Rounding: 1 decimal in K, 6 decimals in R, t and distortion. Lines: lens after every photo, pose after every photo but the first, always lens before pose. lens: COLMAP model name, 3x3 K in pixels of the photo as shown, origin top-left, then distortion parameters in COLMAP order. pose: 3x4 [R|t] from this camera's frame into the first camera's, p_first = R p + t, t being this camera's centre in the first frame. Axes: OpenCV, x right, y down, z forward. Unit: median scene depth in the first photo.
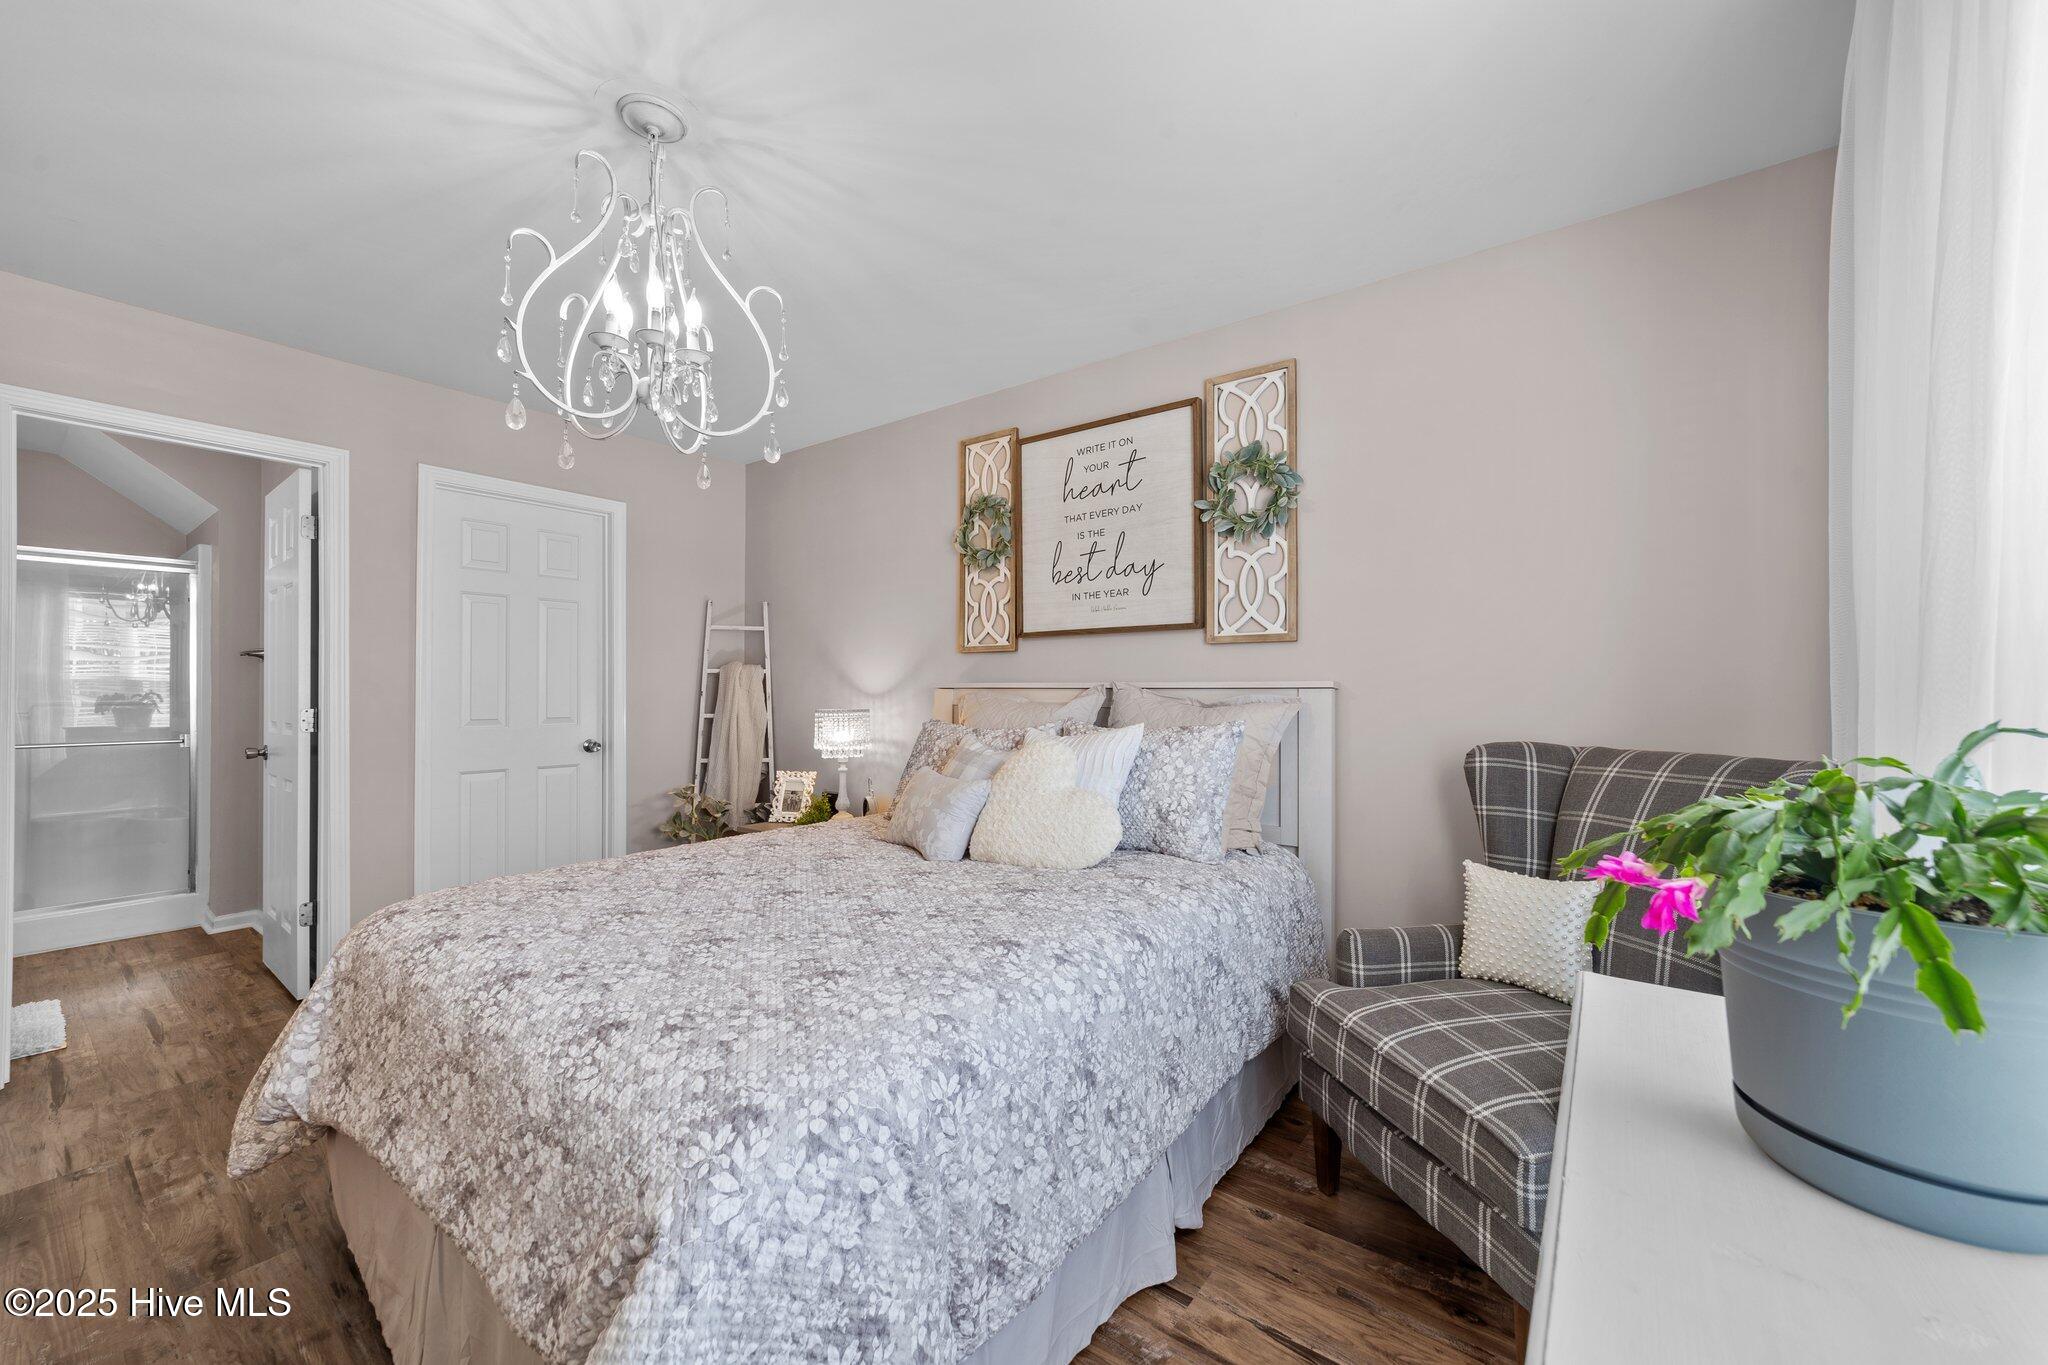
lens RADIAL K [[790.4, 0, 1027.8], [0, 790.4, 684.8], [0, 0, 1]] dist [-0.008697, 0.005246]
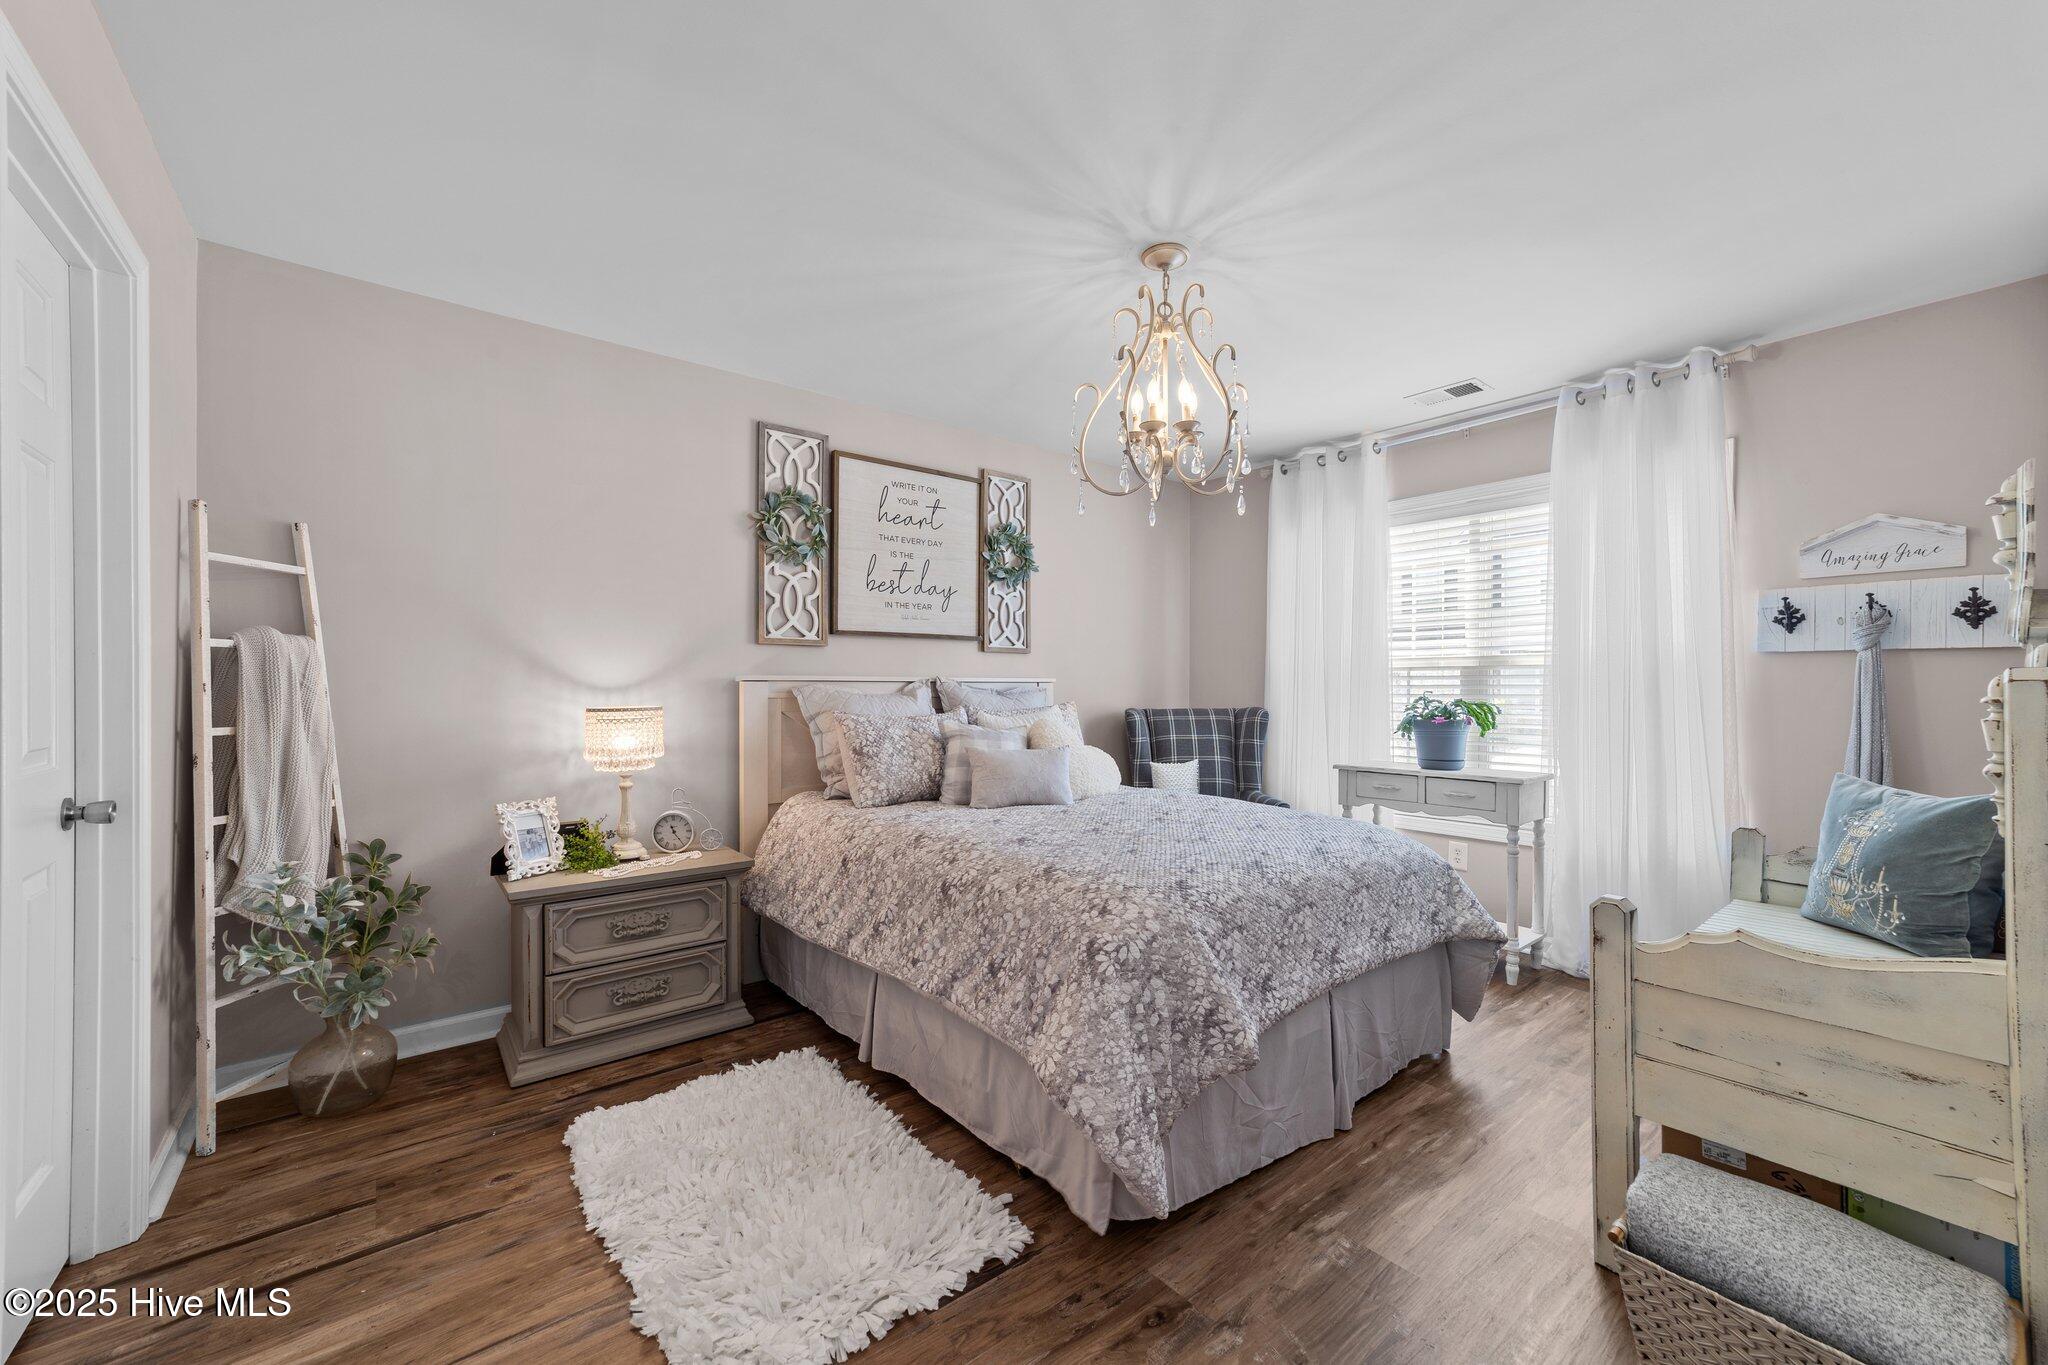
lens RADIAL K [[790.4, 0, 1030.9], [0, 790.4, 685.4], [0, 0, 1]] dist [-0.008697, 0.005246]
pose [[0.245250, 0.002031, 0.969458, -1.057189], [-0.005979, 0.999982, -0.000583, 0.009392], [-0.969441, -0.005653, 0.245258, 0.512244]]
